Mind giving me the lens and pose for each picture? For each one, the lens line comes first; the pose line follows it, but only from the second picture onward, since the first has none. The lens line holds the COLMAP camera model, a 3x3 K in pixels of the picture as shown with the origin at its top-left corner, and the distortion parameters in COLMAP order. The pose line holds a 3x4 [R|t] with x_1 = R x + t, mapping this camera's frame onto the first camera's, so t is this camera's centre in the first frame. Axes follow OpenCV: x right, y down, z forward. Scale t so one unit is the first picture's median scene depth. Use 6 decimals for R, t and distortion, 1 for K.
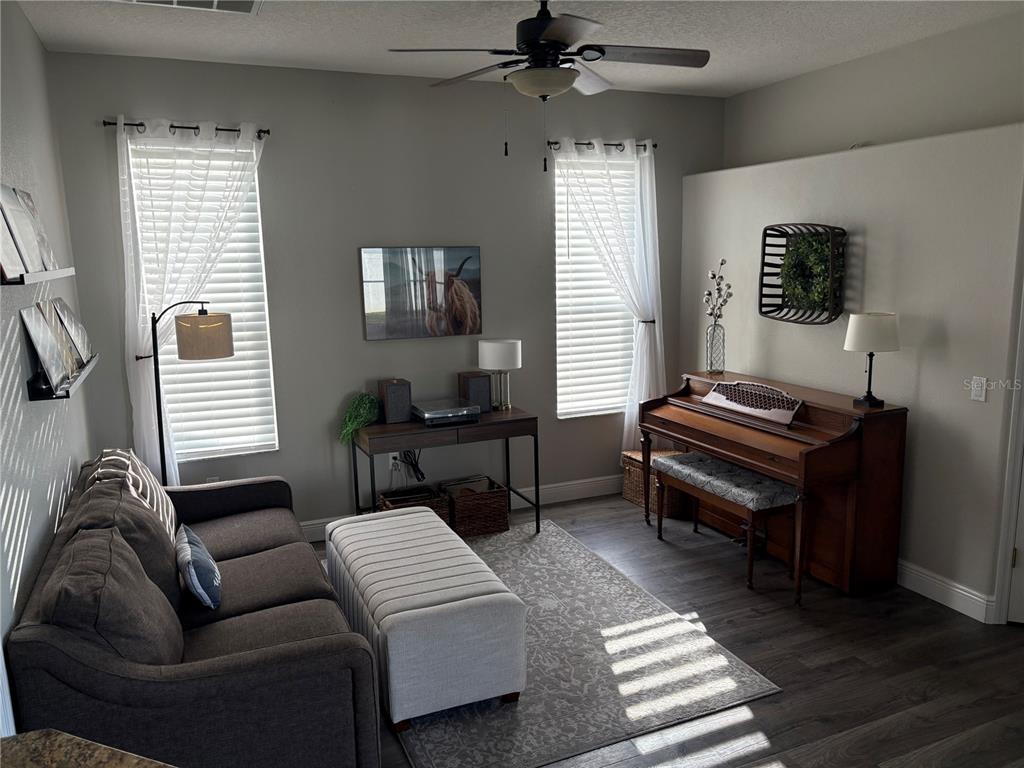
lens RADIAL K [[775.5, 0, 512.1], [0, 775.5, 383.2], [0, 0, 1]] dist [0.047870, 0.002926]
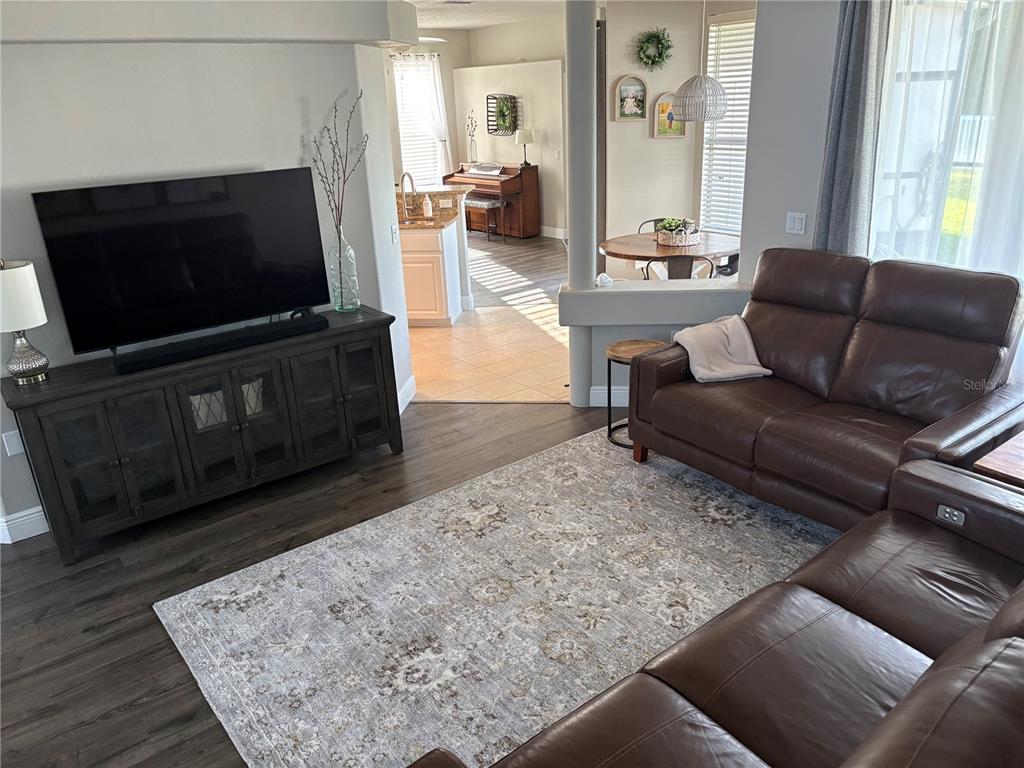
lens RADIAL K [[775.5, 0, 512.5], [0, 775.5, 384.5], [0, 0, 1]] dist [0.047870, 0.002926]
pose [[0.969160, -0.109922, 0.220559, -0.223065], [0.069046, 0.980281, 0.185155, 0.230295], [-0.236562, -0.164217, 0.957638, -1.443032]]
